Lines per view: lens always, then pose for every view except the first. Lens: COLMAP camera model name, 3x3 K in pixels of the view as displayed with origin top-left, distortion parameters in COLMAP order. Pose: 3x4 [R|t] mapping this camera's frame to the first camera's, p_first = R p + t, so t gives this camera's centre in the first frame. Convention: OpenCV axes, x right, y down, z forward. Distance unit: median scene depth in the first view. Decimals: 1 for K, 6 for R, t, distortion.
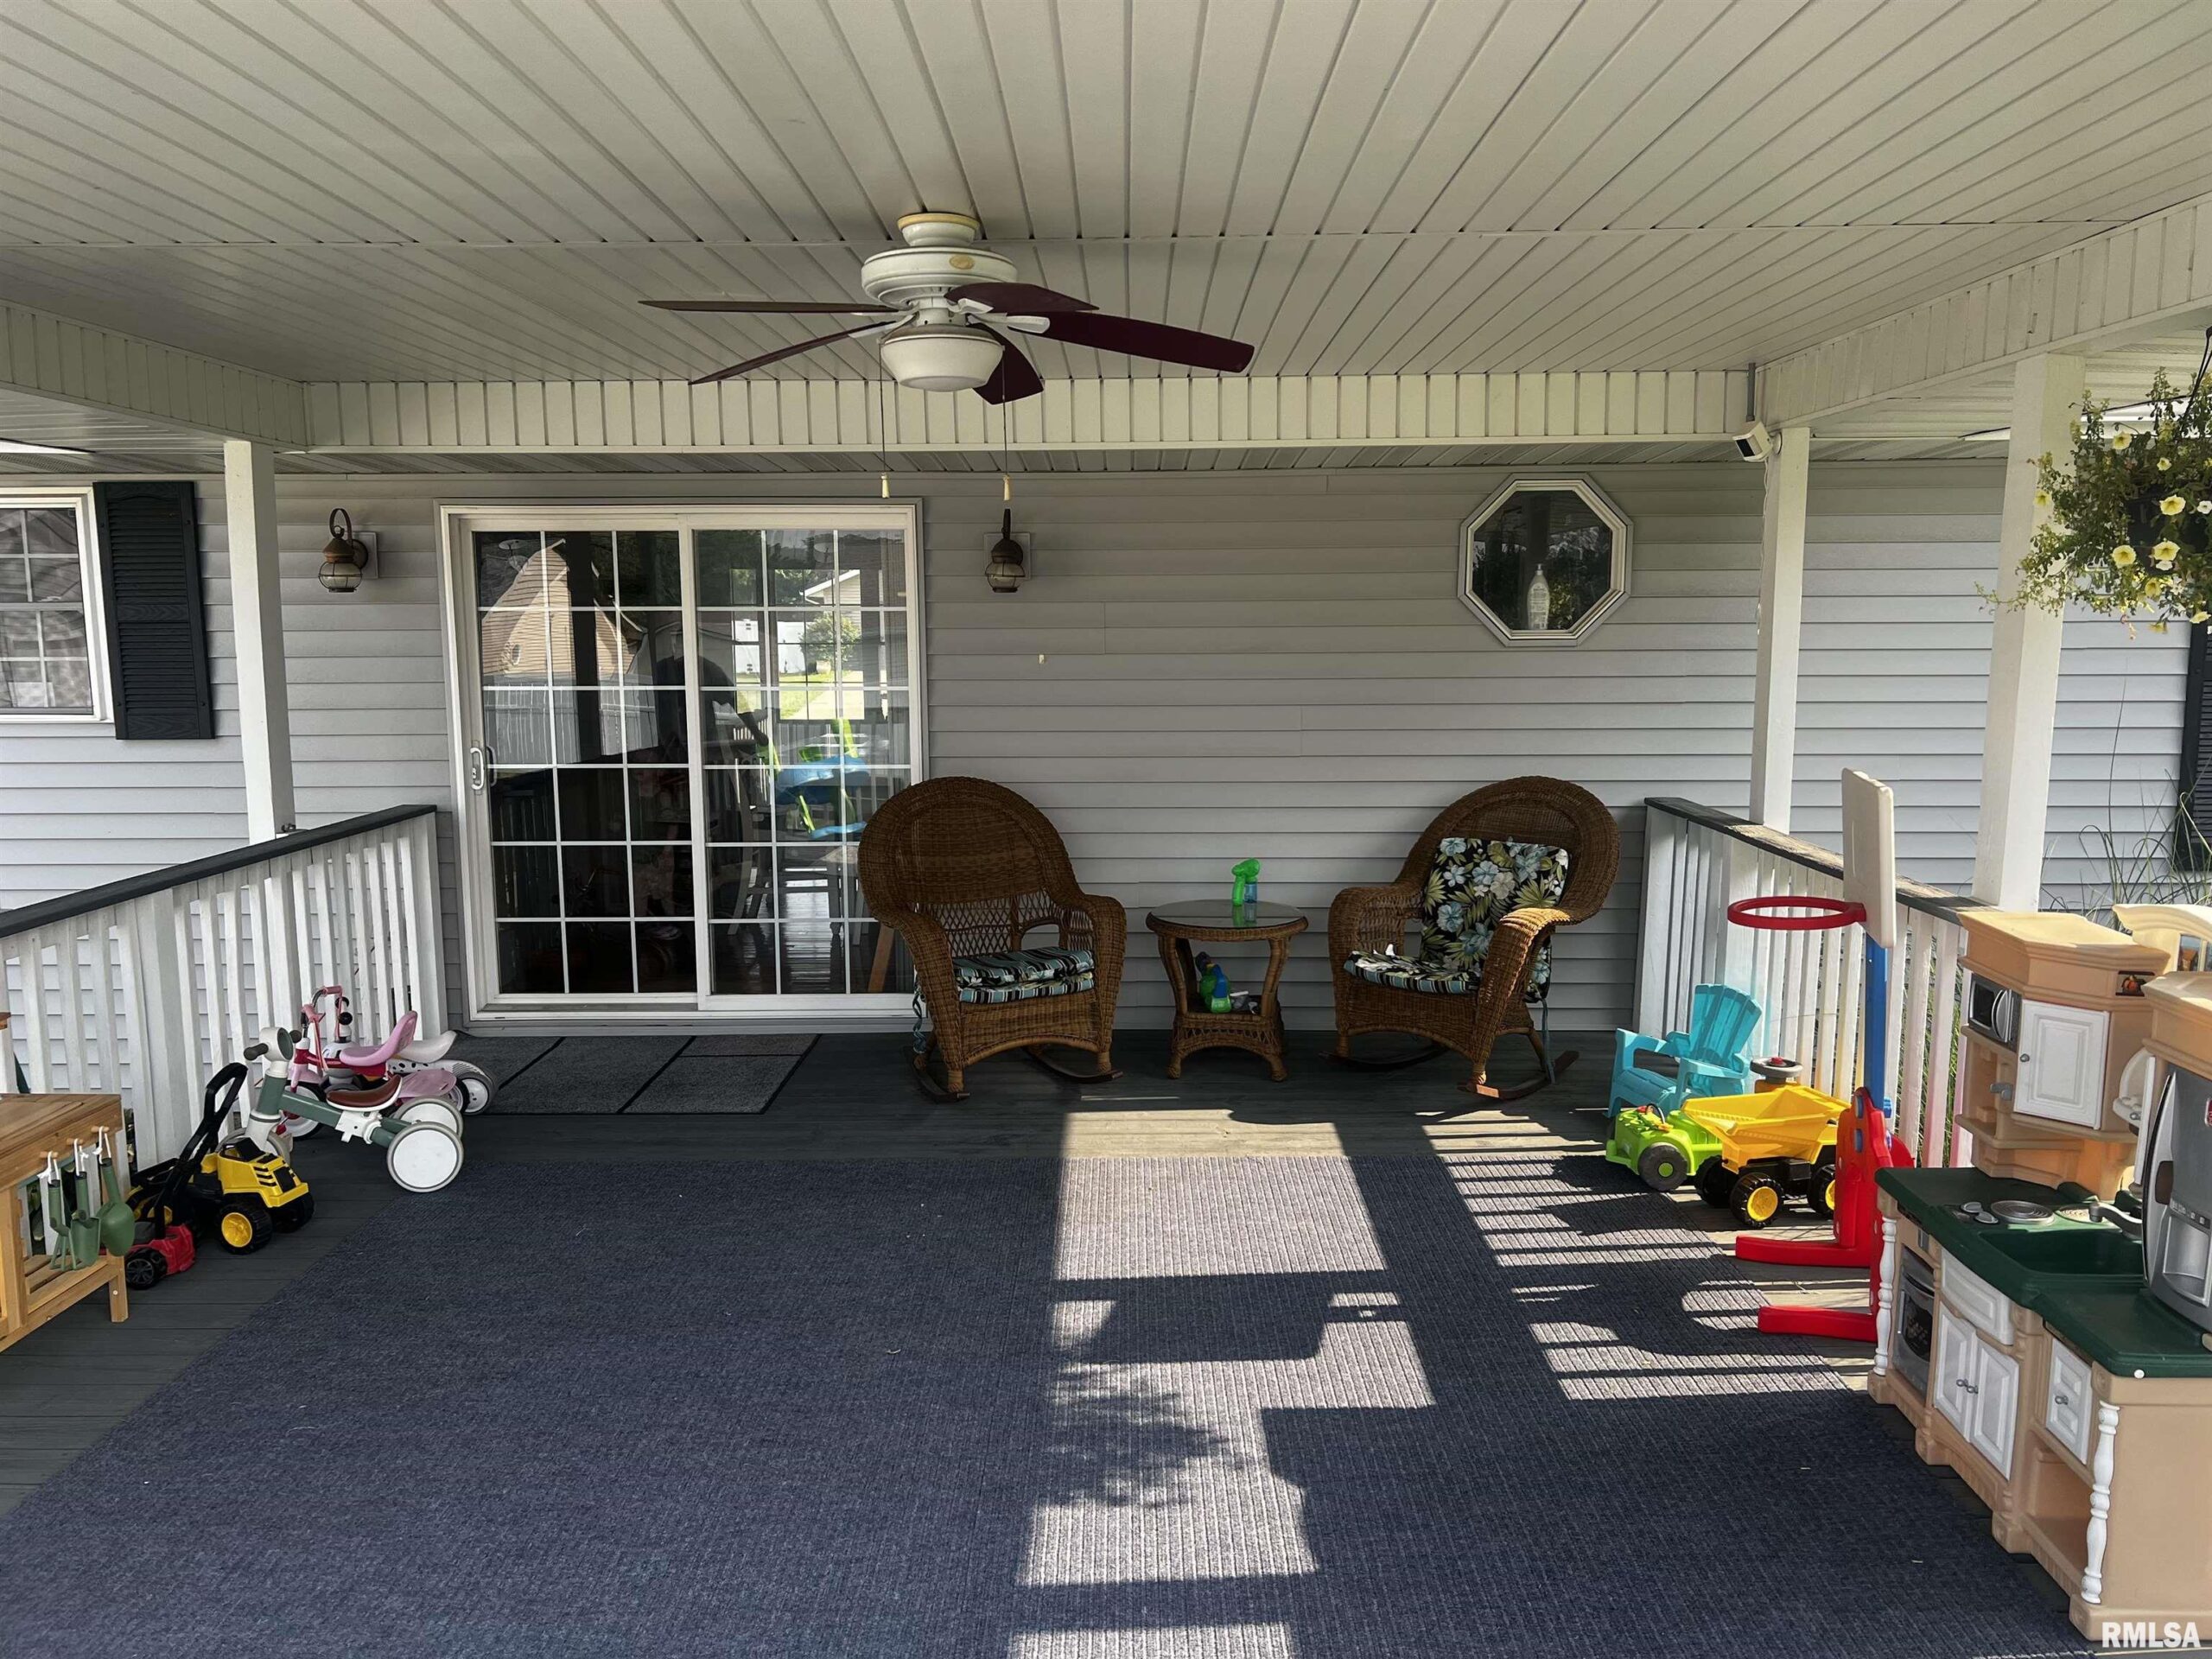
lens RADIAL K [[1657.2, 0, 1099.7], [0, 1657.2, 827.9], [0, 0, 1]] dist [0.019357, -0.019029]
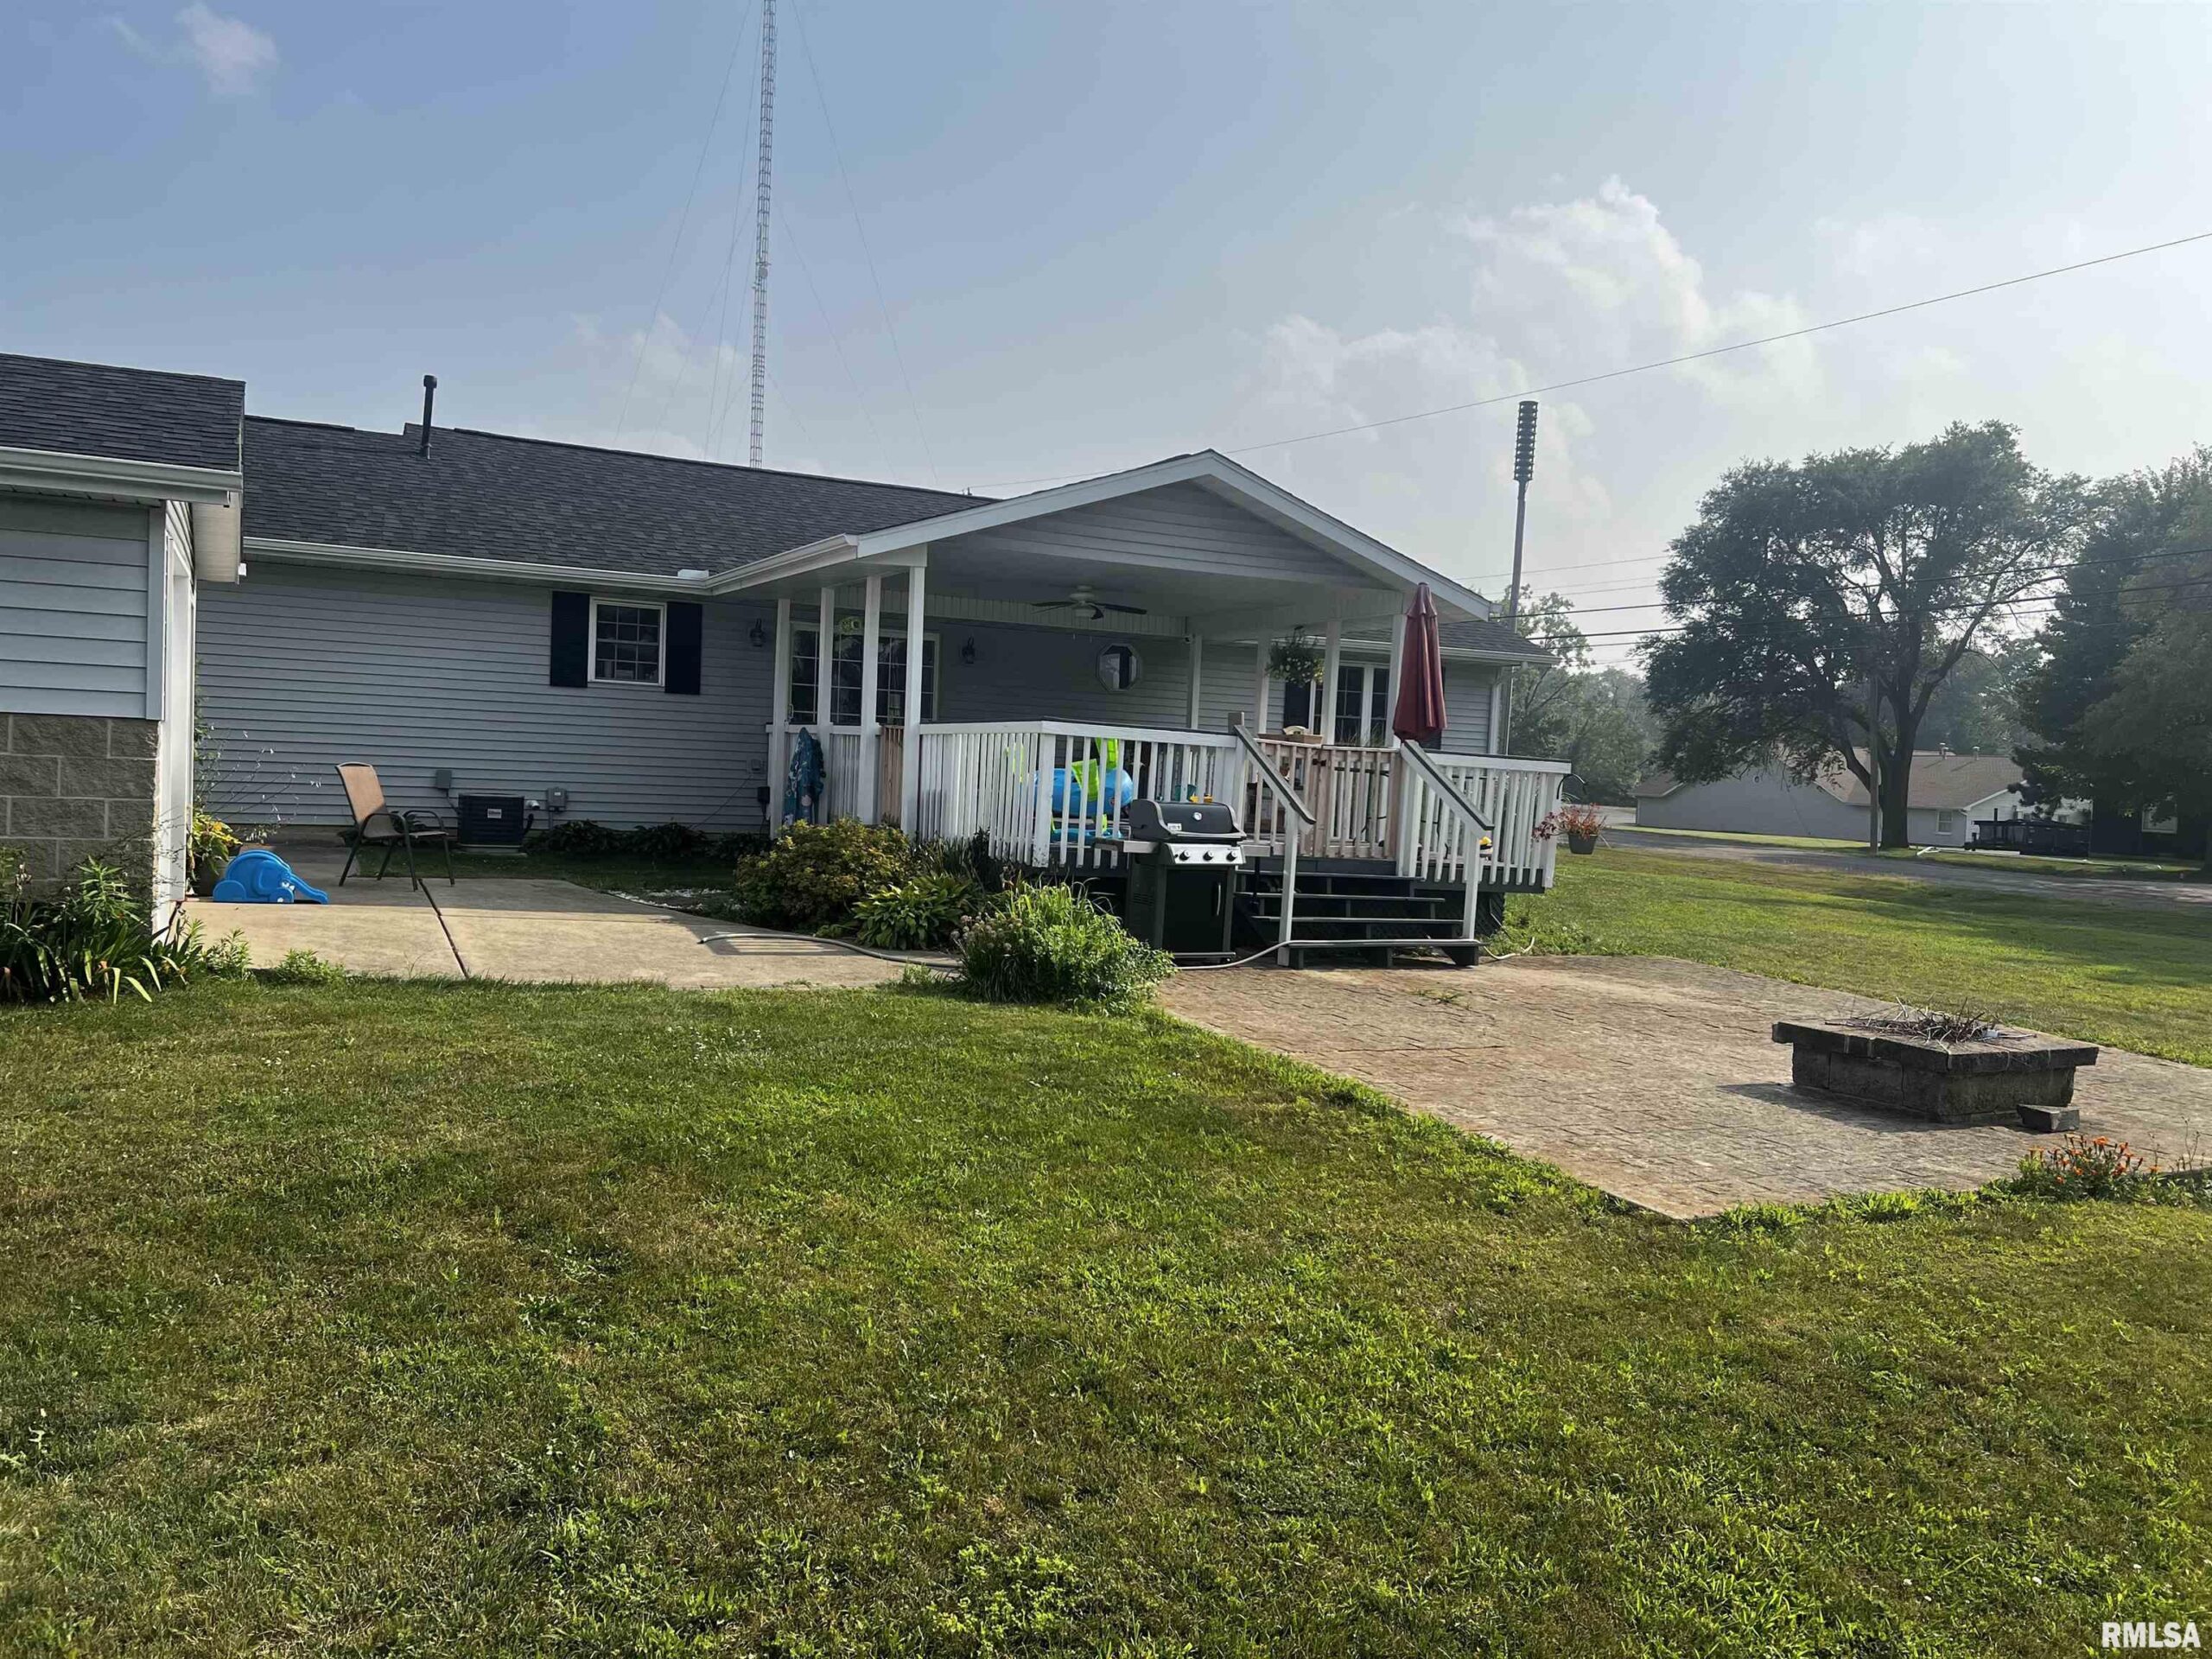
lens RADIAL K [[1657.2, 0, 1107.5], [0, 1657.2, 834.7], [0, 0, 1]] dist [0.019357, -0.019029]
pose [[0.866738, 0.025525, 0.498110, -2.209202], [0.016108, 0.996736, -0.079107, 0.688449], [-0.498504, 0.076589, 0.863498, -2.882033]]
